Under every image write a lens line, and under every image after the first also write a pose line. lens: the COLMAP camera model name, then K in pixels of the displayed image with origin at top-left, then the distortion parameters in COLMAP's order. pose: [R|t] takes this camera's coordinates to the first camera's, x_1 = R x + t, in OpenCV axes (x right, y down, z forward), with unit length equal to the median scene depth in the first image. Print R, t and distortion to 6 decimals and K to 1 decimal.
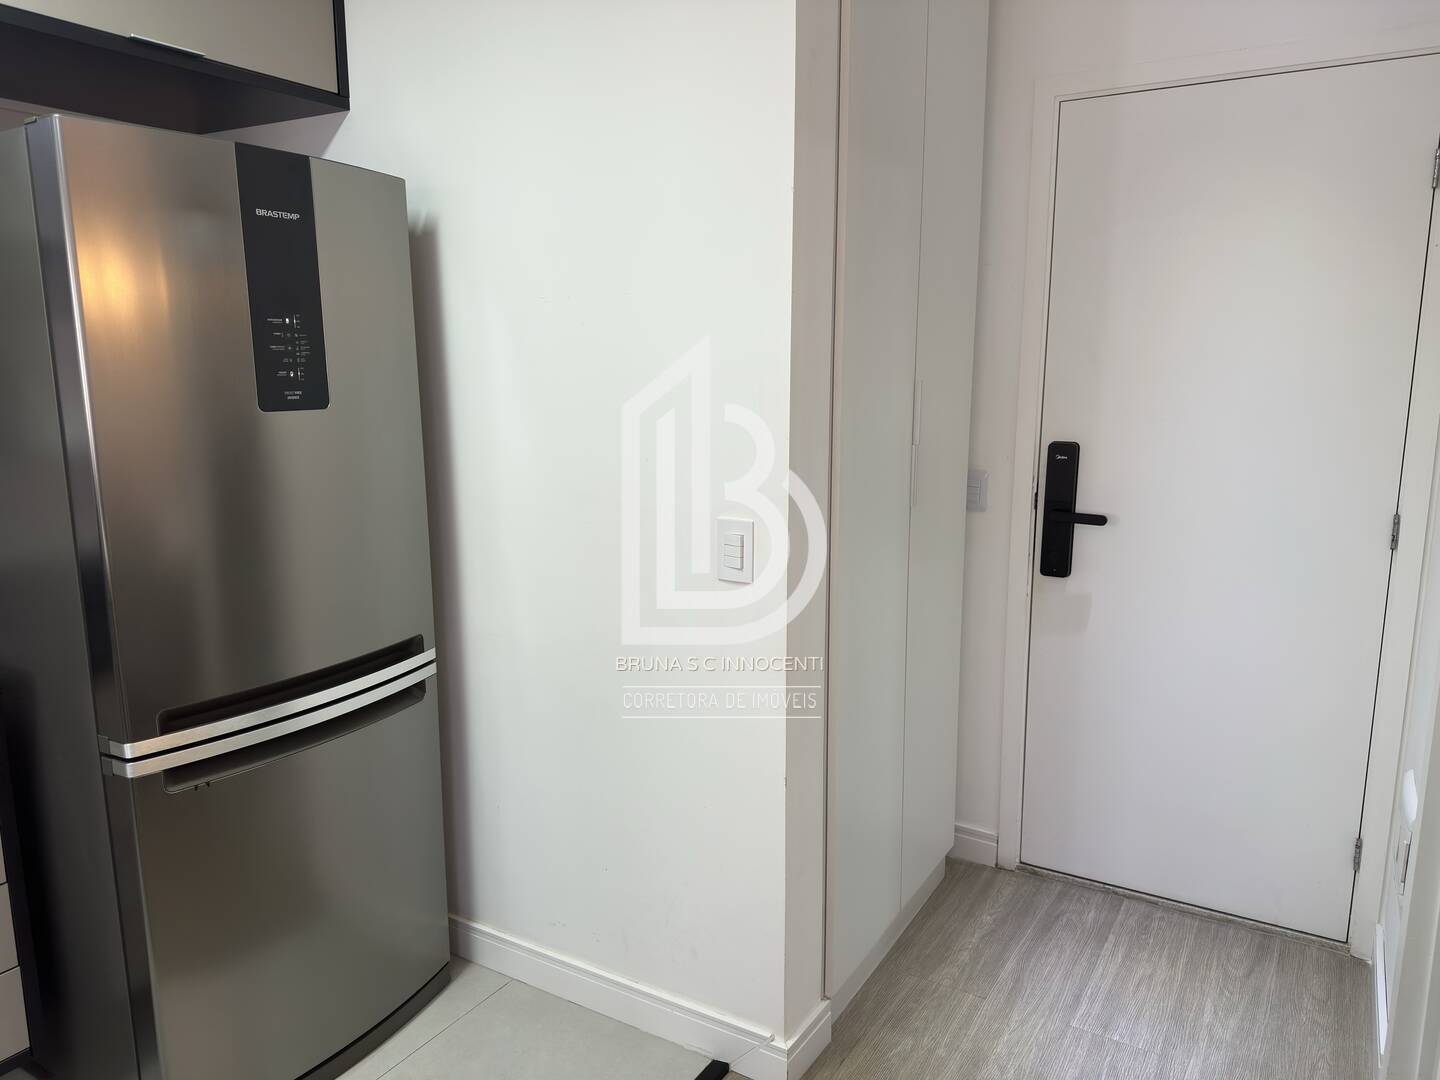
lens RADIAL K [[1018.3, 0, 723.9], [0, 1018.3, 535.8], [0, 0, 1]] dist [0.049273, -0.057319]
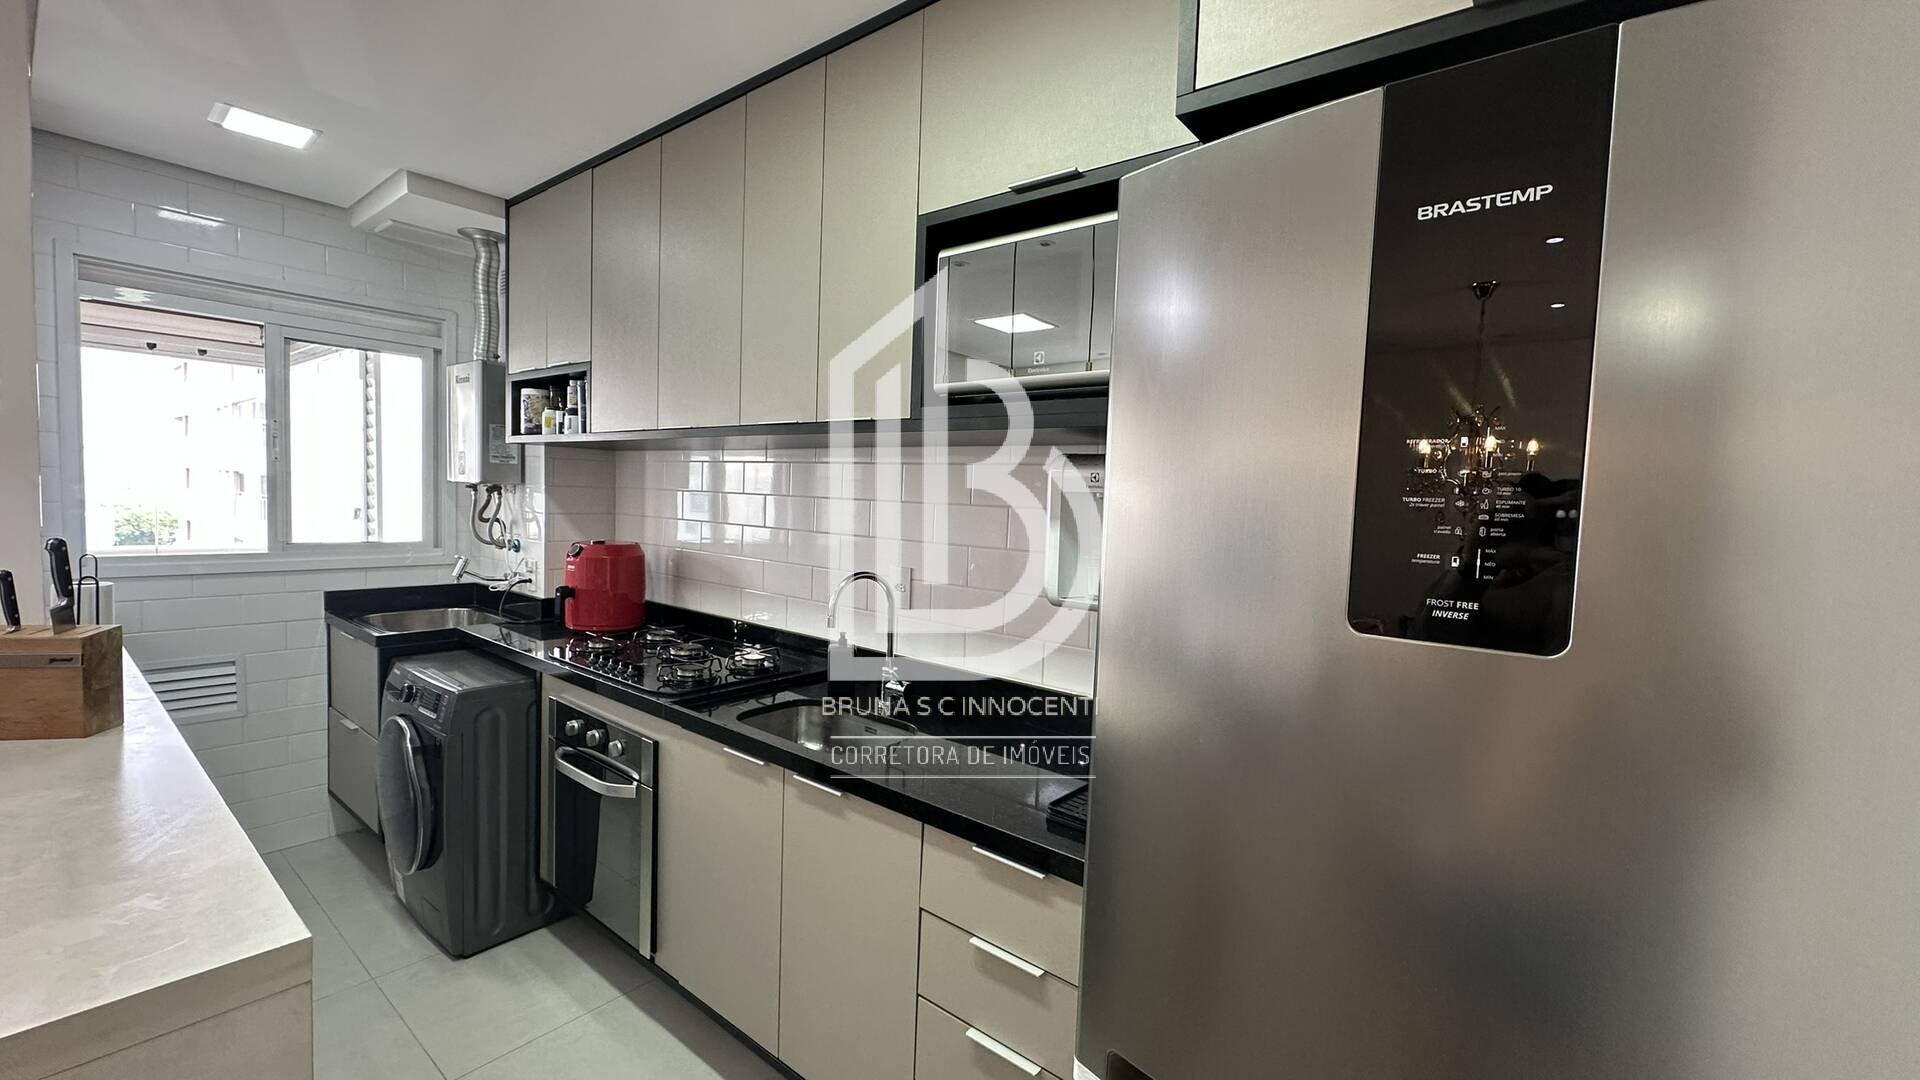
lens RADIAL K [[773.6, 0, 960.5], [0, 773.6, 542.0], [0, 0, 1]] dist [0.000061, 0.000006]
pose [[-0.135126, 0.051784, -0.989474, -0.068424], [-0.211352, 0.974143, 0.079845, -0.147000], [0.968024, 0.219916, -0.120688, 0.830601]]
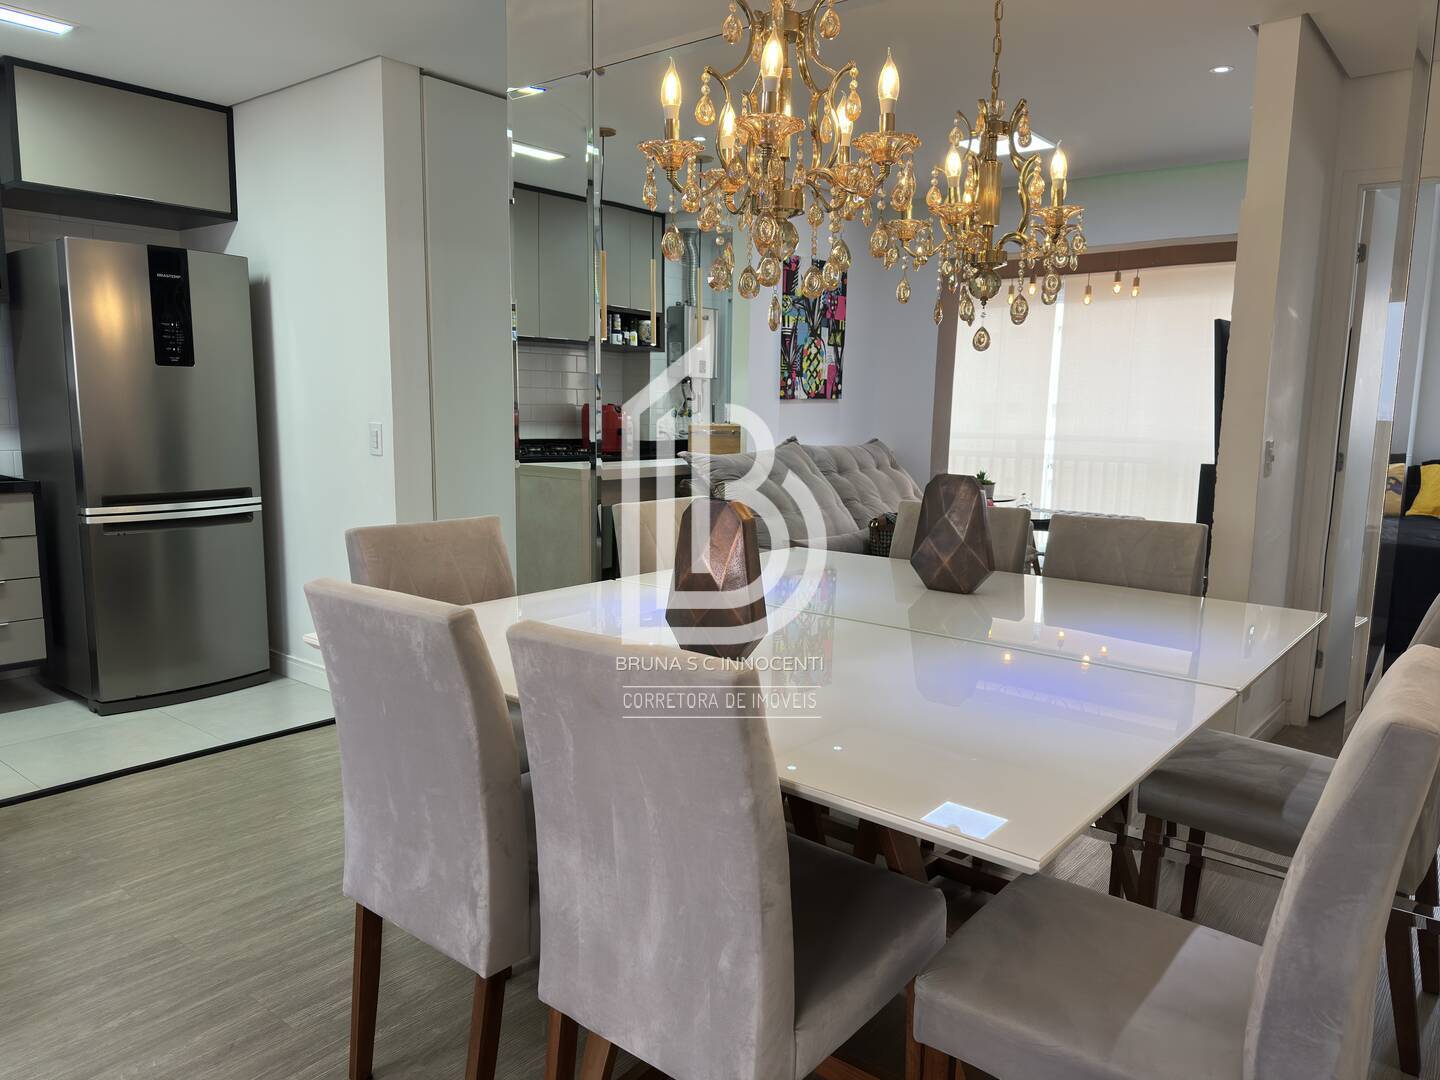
lens RADIAL K [[1018.3, 0, 714.9], [0, 1018.3, 547.1], [0, 0, 1]] dist [0.049273, -0.057319]
pose [[0.989597, 0.035598, -0.139393, 1.009433], [-0.039752, 0.998841, -0.027130, 0.268229], [0.138266, 0.032388, 0.989865, -0.957017]]
